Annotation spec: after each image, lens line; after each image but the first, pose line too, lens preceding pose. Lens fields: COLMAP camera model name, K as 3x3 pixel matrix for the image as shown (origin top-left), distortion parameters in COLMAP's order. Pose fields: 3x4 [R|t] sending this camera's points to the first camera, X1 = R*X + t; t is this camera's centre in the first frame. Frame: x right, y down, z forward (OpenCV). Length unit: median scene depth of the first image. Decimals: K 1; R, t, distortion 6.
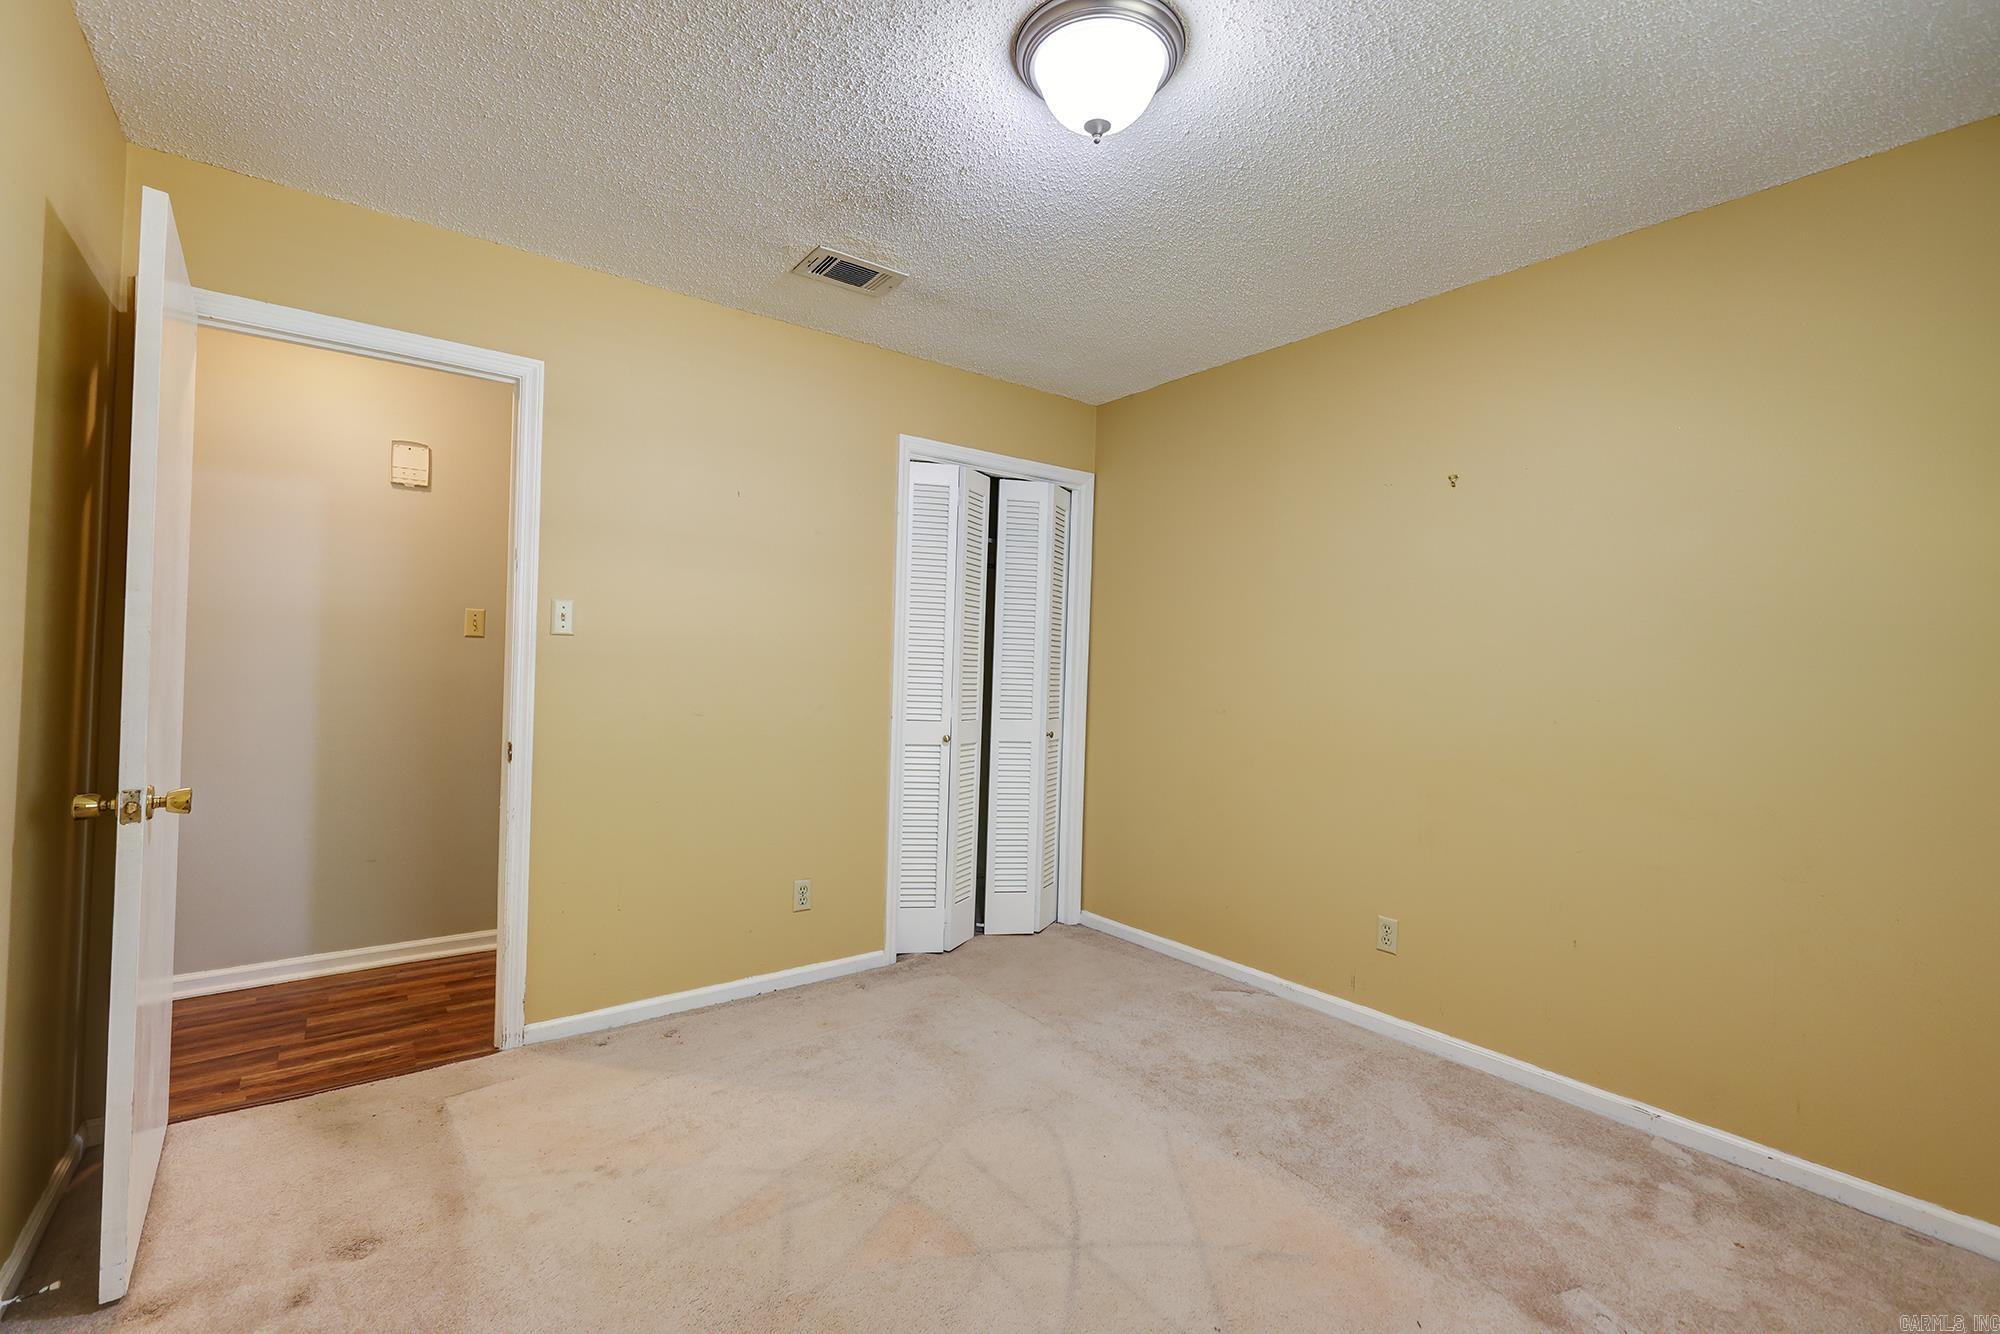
lens RADIAL K [[879.0, 0, 1000.7], [0, 879.0, 659.8], [0, 0, 1]] dist [0.001617, 0.000445]
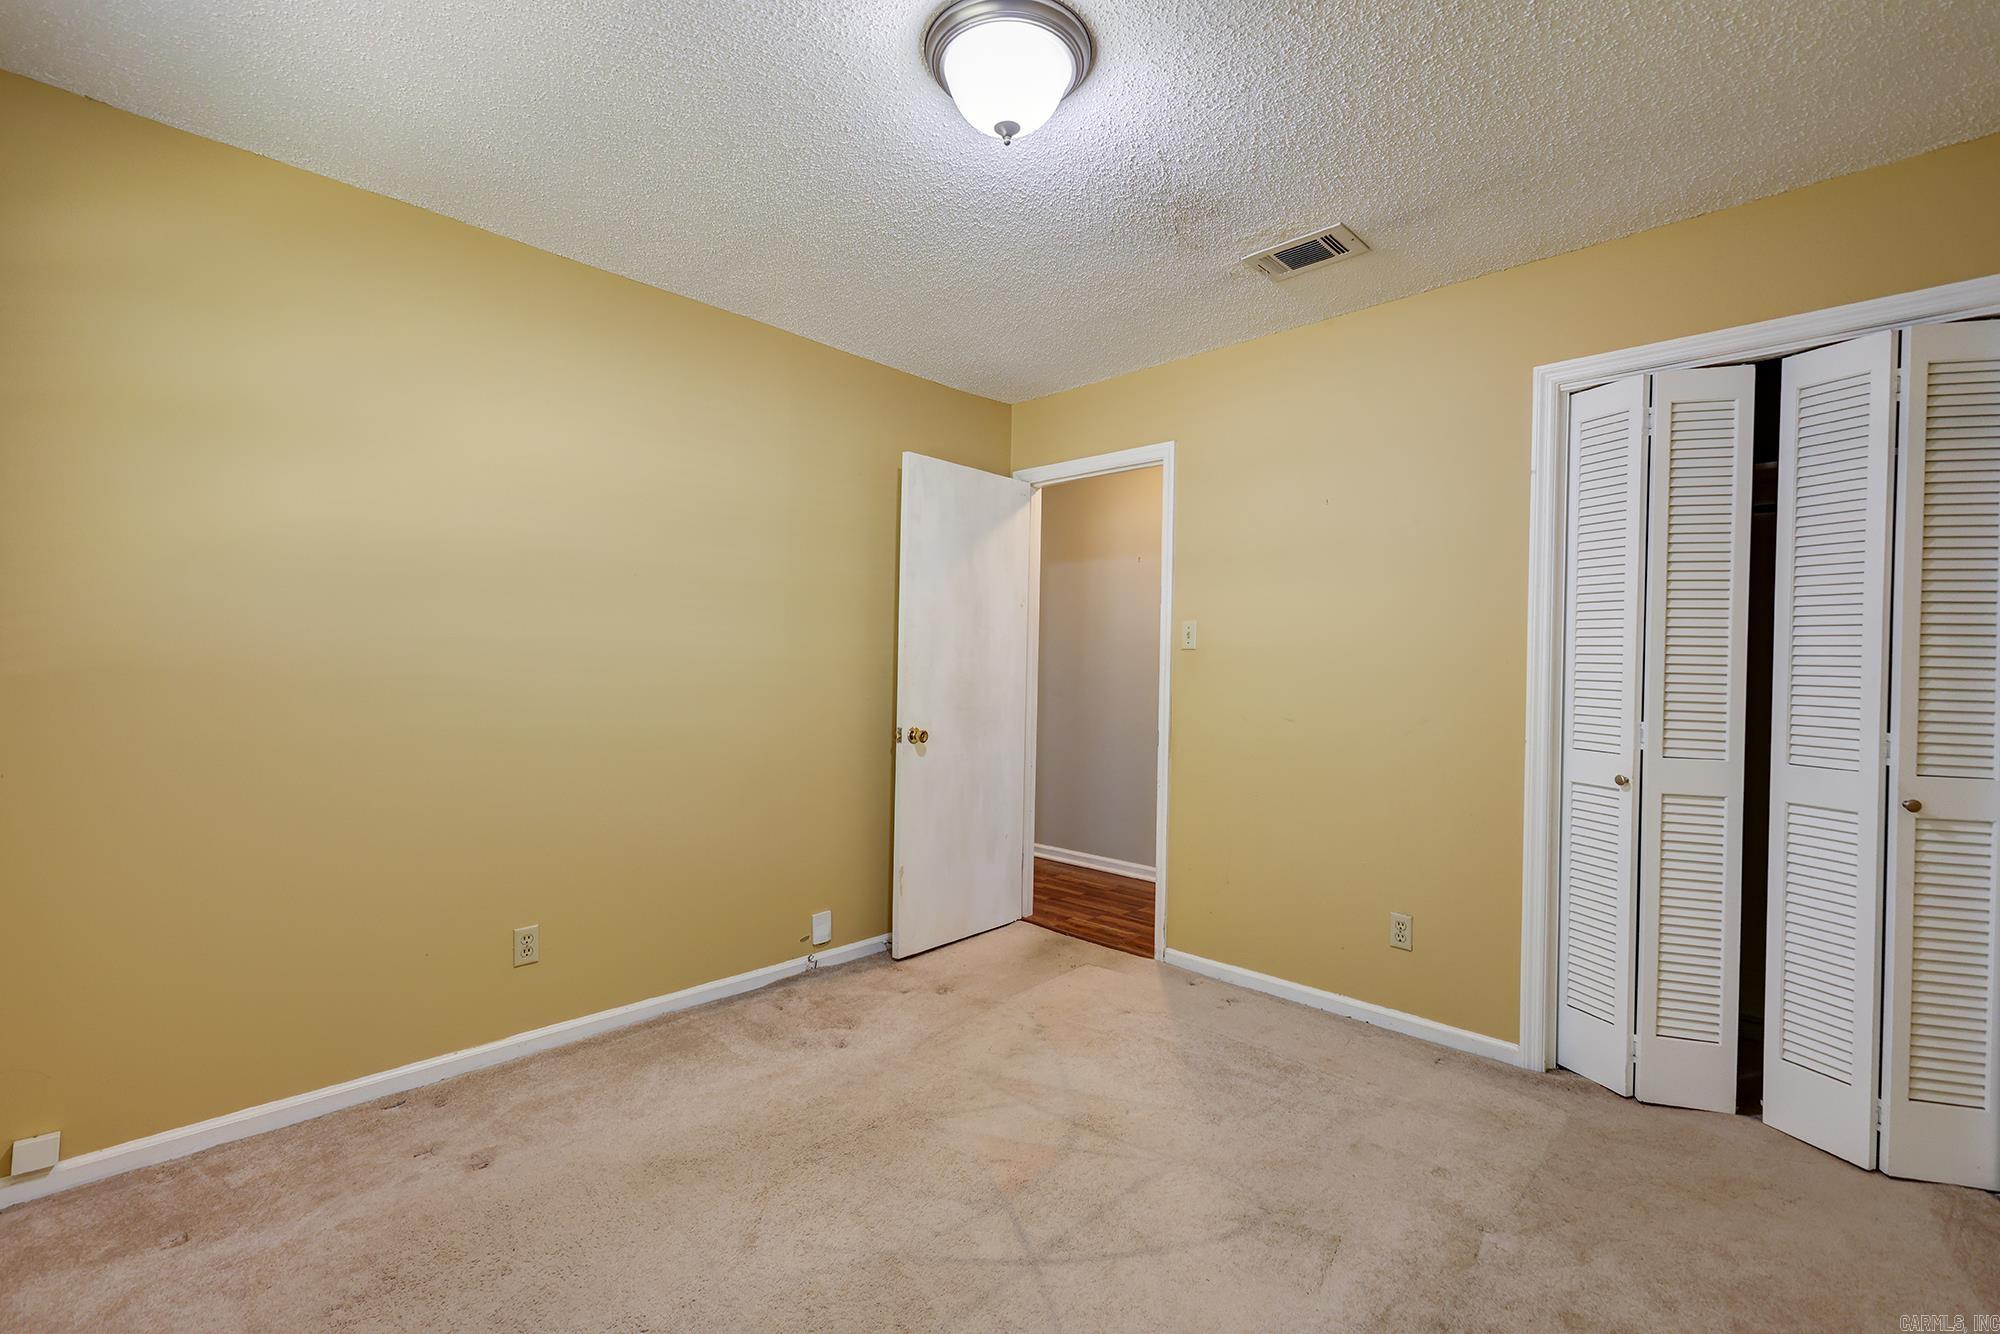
lens RADIAL K [[865.5, 0, 1003.8], [0, 865.5, 663.6], [0, 0, 1]] dist [0.002432, 0.000377]
pose [[0.143571, -0.022794, -0.989377, 0.680870], [-0.006565, 0.999691, -0.023985, 0.023658], [0.989618, 0.009939, 0.143377, 0.545303]]
